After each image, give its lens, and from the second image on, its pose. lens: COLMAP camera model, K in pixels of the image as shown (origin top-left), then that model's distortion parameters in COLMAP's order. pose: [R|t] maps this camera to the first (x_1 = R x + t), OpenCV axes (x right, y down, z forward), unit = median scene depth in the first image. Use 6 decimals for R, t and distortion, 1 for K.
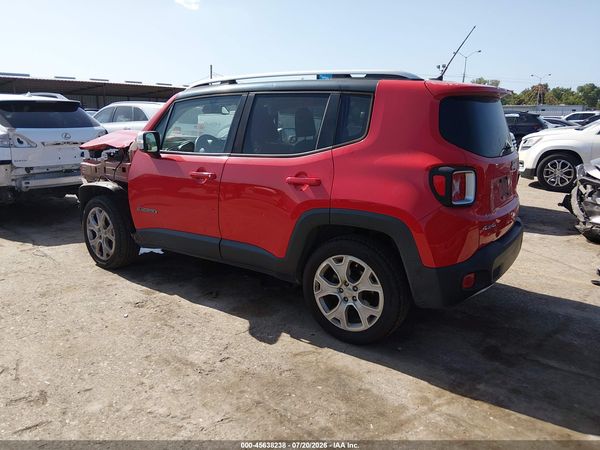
lens RADIAL K [[471.7, 0, 299.8], [0, 471.7, 214.2], [0, 0, 1]] dist [0.107524, -0.184776]
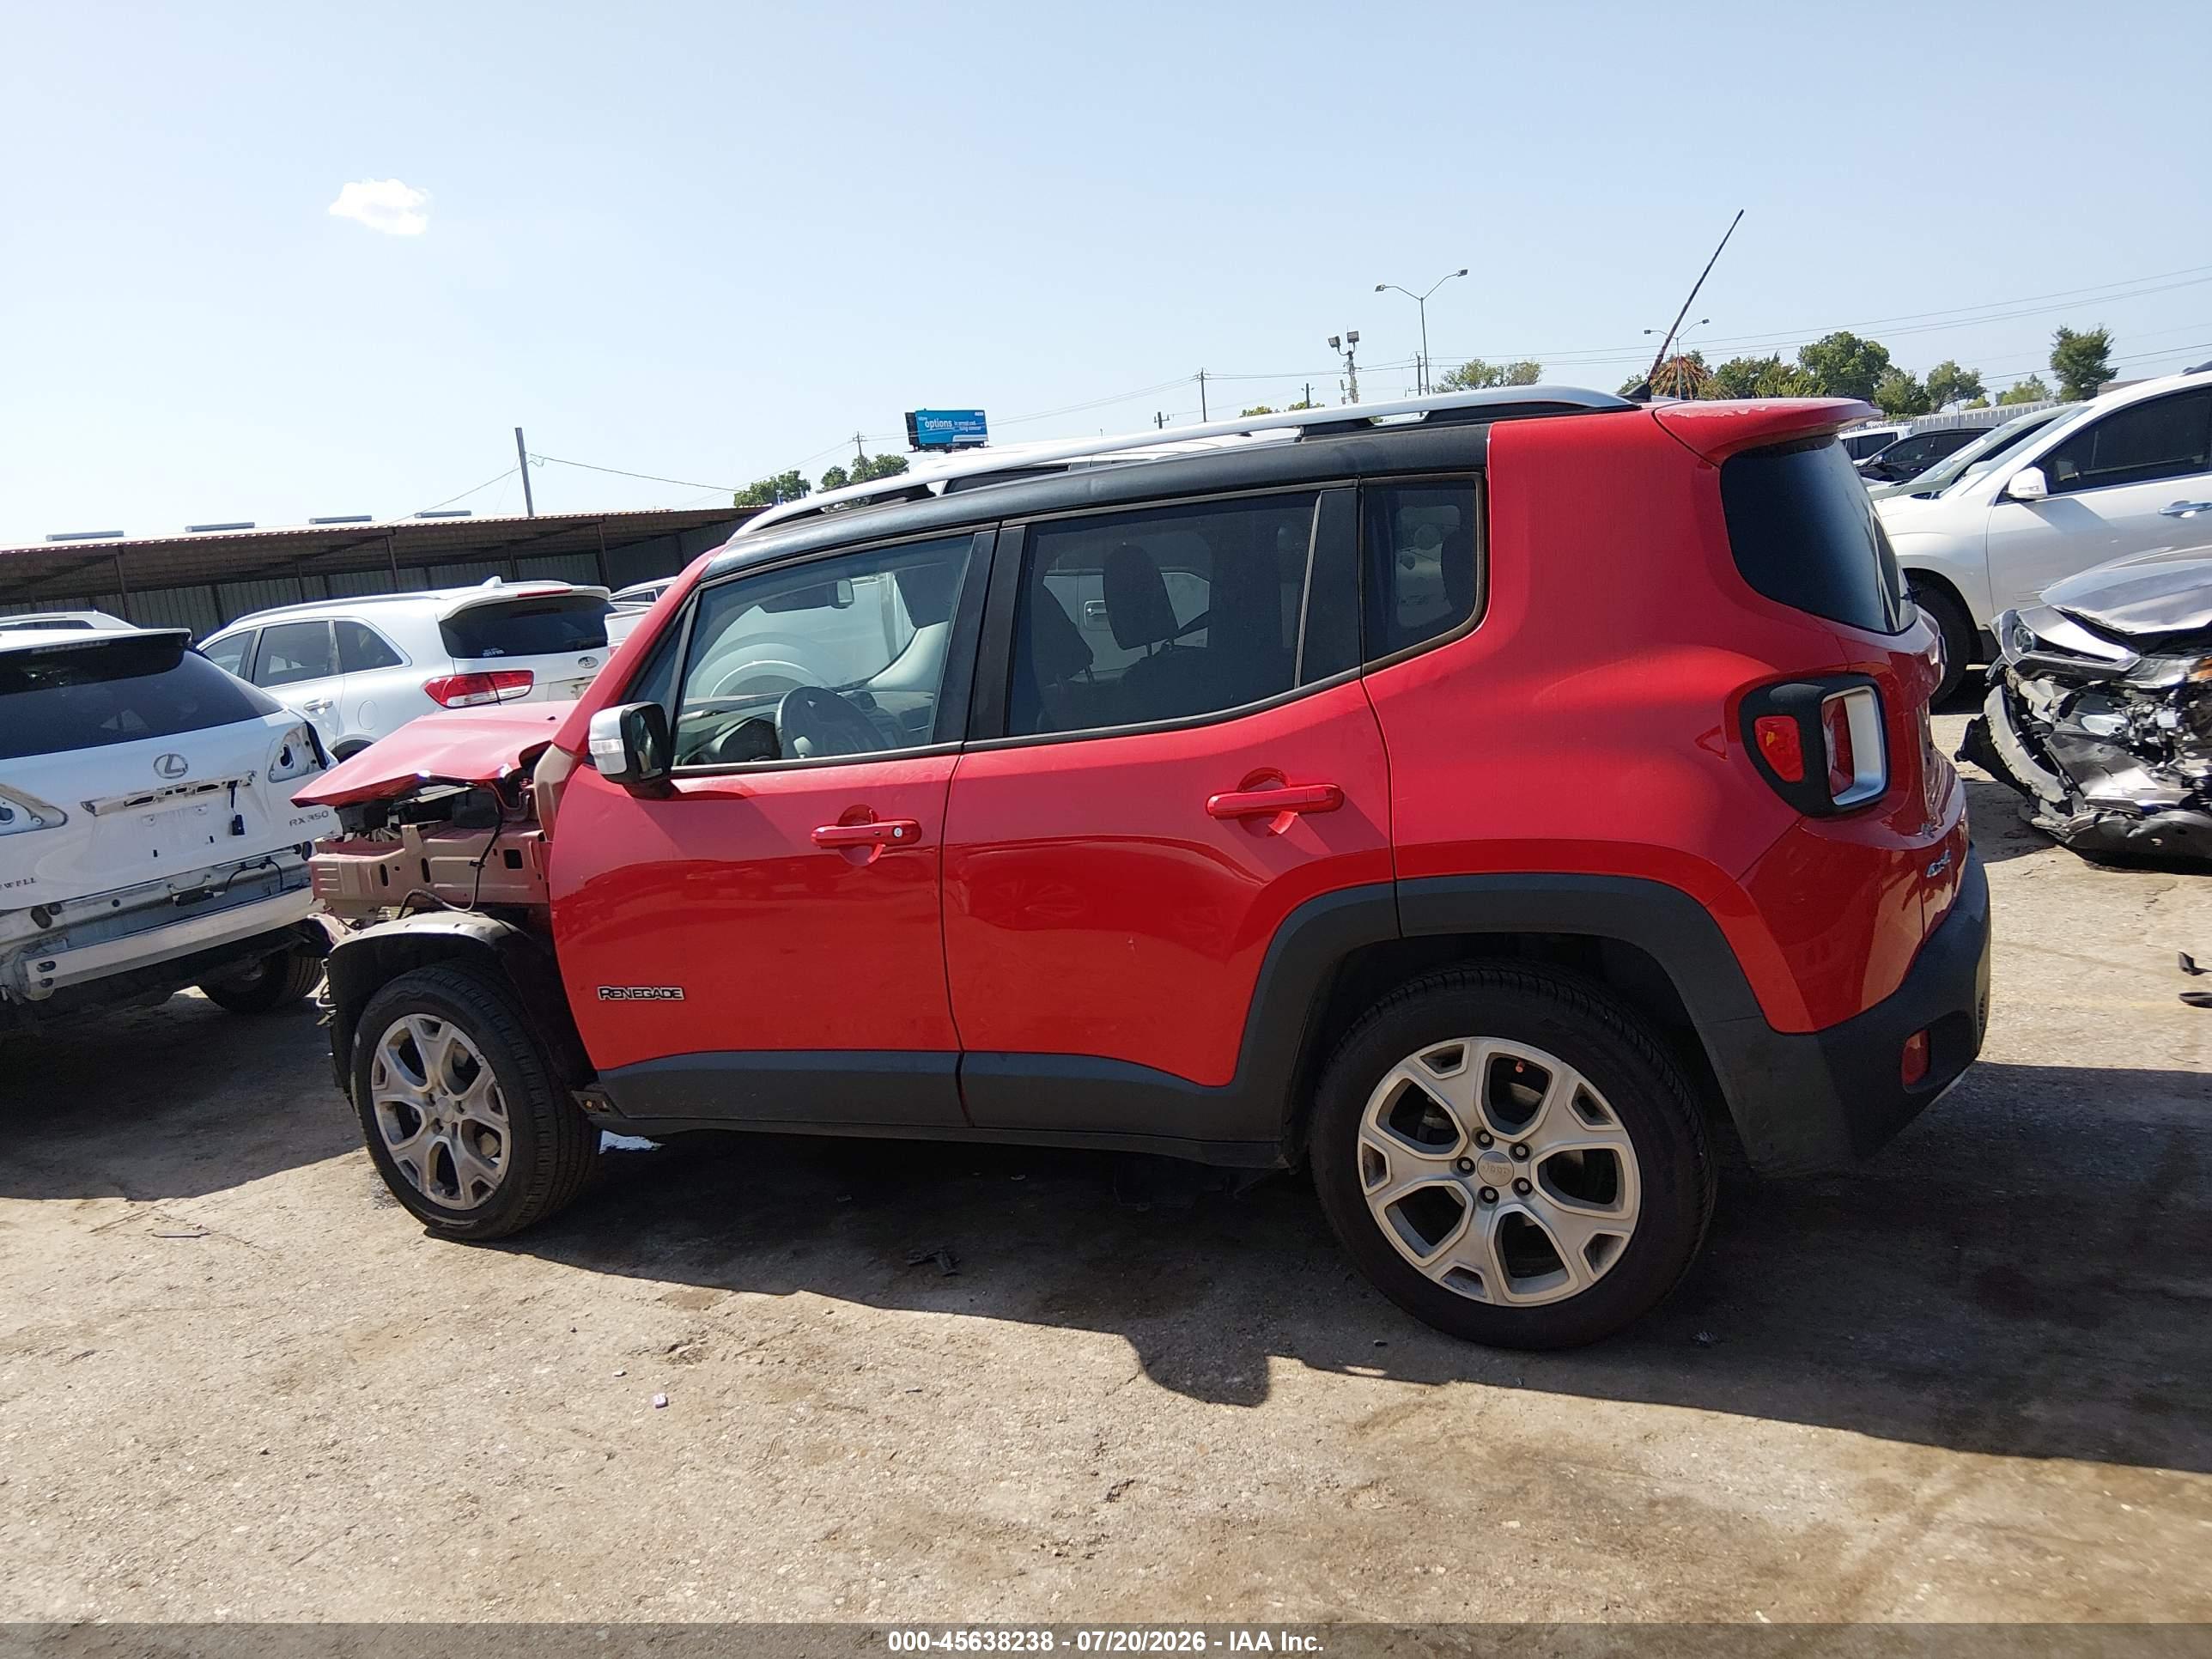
lens RADIAL K [[1739.0, 0, 1105.1], [0, 1739.0, 789.8], [0, 0, 1]] dist [0.107524, -0.184776]
pose [[0.982501, -0.143977, 0.118167, -0.208454], [0.151935, 0.986487, -0.061310, -0.027576], [-0.107743, 0.078191, 0.991099, -0.025272]]
